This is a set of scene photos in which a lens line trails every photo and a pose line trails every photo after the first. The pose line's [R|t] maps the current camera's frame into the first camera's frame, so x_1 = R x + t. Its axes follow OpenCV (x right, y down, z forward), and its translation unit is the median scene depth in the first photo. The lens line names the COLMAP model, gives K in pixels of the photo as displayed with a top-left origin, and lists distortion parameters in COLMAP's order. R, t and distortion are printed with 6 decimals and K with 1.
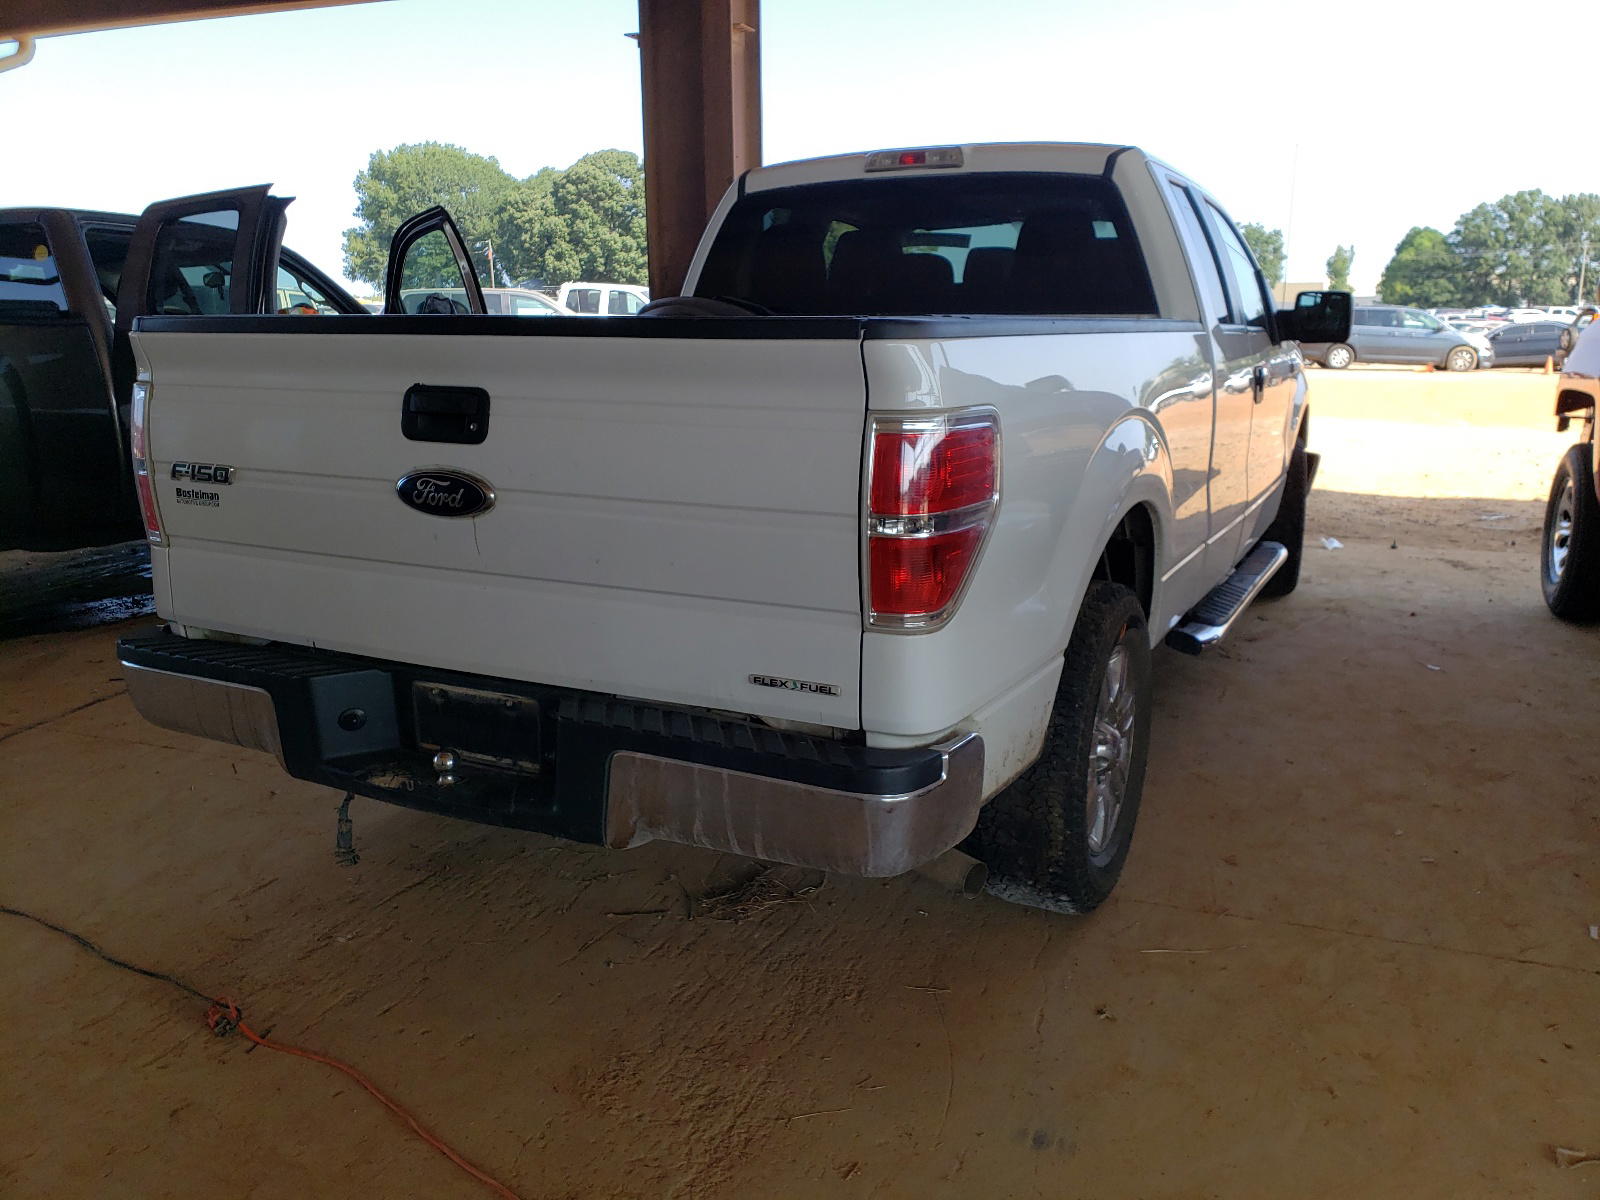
lens RADIAL K [[1254.5, 0, 788.1], [0, 1254.5, 606.3], [0, 0, 1]] dist [0.013962, -0.000092]
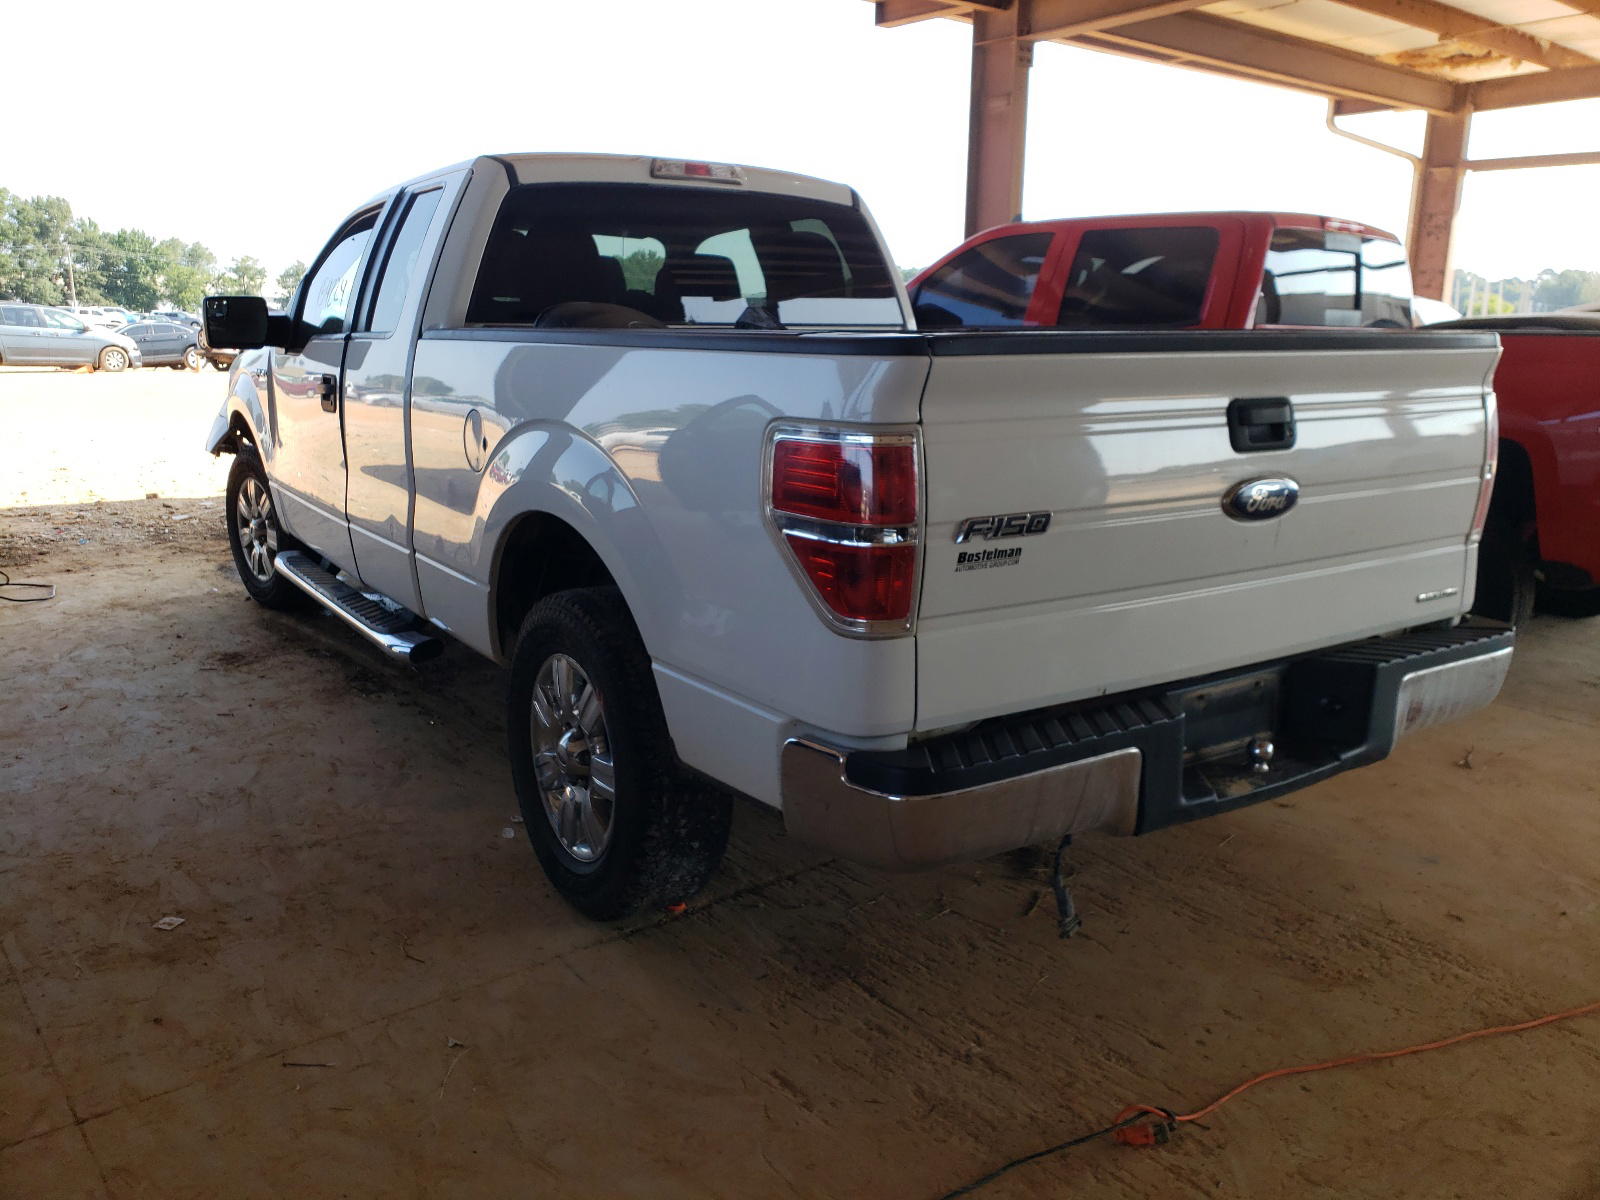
lens RADIAL K [[1254.5, 0, 787.7], [0, 1254.5, 595.5], [0, 0, 1]] dist [0.013962, -0.000092]
pose [[0.495530, -0.182088, 0.849290, -0.796550], [0.188502, 0.977020, 0.099489, -0.109537], [-0.847890, 0.110793, 0.518467, 0.455148]]
